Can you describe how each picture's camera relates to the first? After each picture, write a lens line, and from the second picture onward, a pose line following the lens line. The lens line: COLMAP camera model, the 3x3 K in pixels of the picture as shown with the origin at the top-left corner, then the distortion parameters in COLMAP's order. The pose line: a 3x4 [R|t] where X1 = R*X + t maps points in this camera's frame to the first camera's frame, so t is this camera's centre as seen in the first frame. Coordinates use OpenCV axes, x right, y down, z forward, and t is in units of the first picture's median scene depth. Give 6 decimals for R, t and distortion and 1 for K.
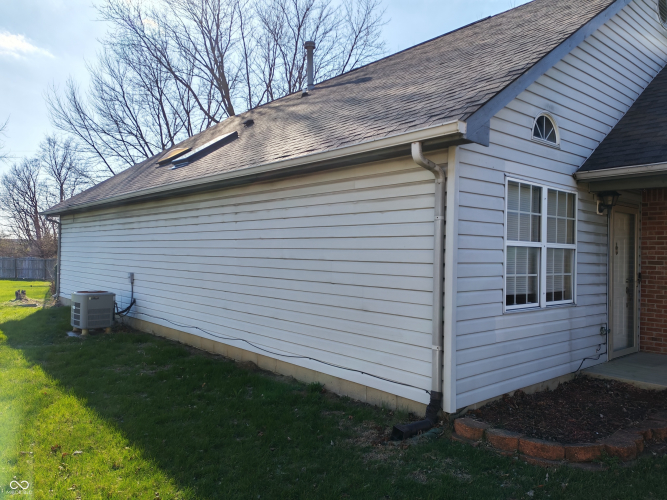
lens RADIAL K [[500.5, 0, 333.4], [0, 500.5, 244.5], [0, 0, 1]] dist [0.061899, -0.042190]
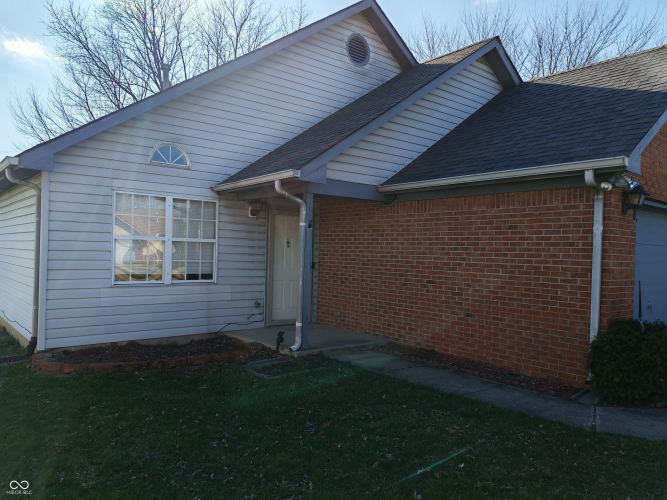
lens RADIAL K [[500.5, 0, 333.3], [0, 500.5, 254.9], [0, 0, 1]] dist [0.061899, -0.042190]
pose [[0.999354, 0.006725, -0.035317, 0.841123], [-0.005931, 0.999728, 0.022565, 0.009680], [0.035459, -0.022341, 0.999121, -0.333893]]
